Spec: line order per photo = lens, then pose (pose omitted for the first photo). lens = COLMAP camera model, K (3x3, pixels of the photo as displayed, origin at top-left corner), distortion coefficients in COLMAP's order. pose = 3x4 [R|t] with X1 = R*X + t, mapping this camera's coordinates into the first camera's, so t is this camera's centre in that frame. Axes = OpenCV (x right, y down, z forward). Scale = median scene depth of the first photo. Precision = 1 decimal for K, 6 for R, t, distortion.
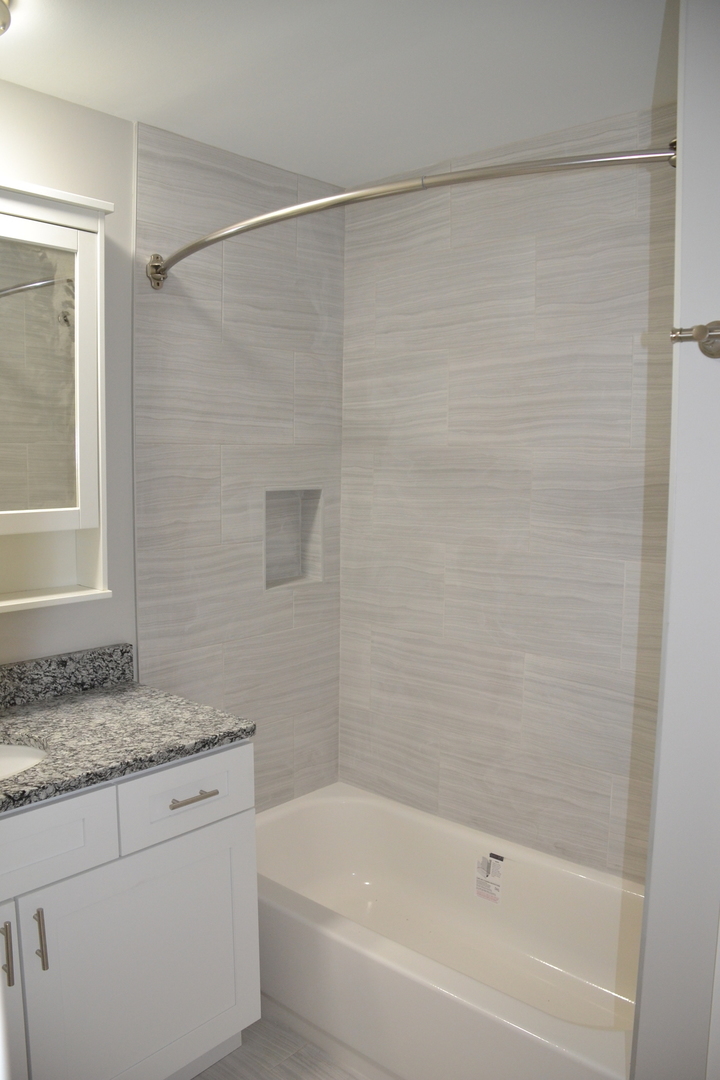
lens RADIAL K [[861.6, 0, 369.4], [0, 861.6, 553.5], [0, 0, 1]] dist [-0.159179, 0.128767]
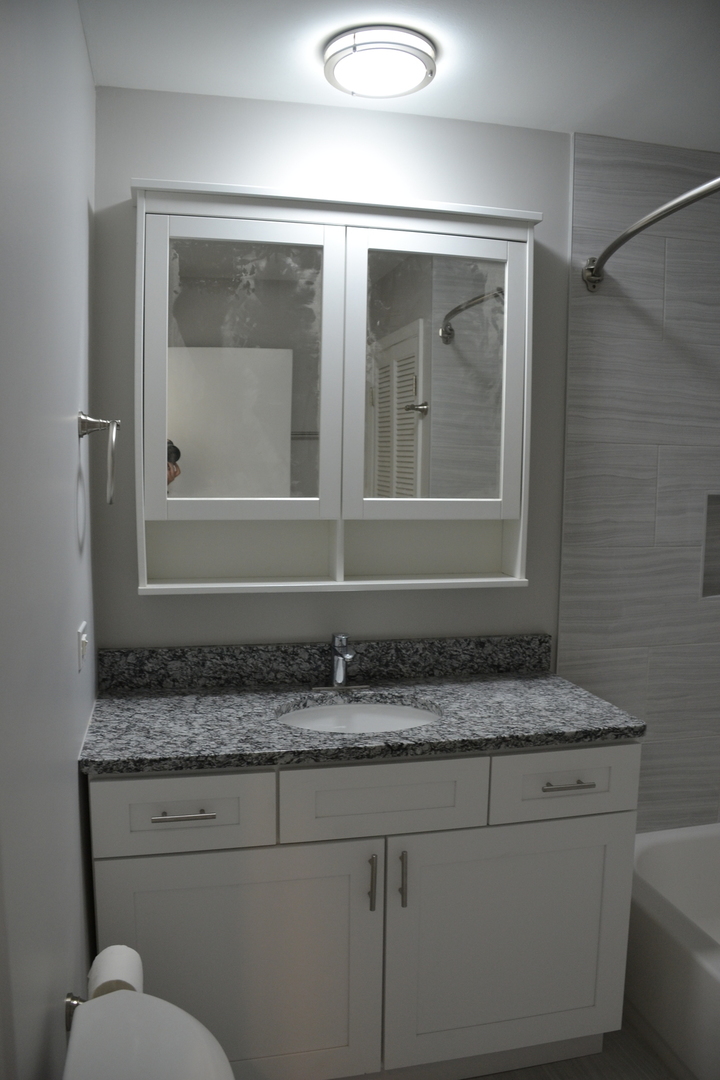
lens RADIAL K [[861.6, 0, 369.4], [0, 861.6, 553.5], [0, 0, 1]] dist [-0.159179, 0.128767]
pose [[0.818819, 0.060733, -0.570830, 0.138943], [-0.072960, 0.997334, 0.001454, 0.024161], [0.569396, 0.040457, 0.821067, 0.018123]]
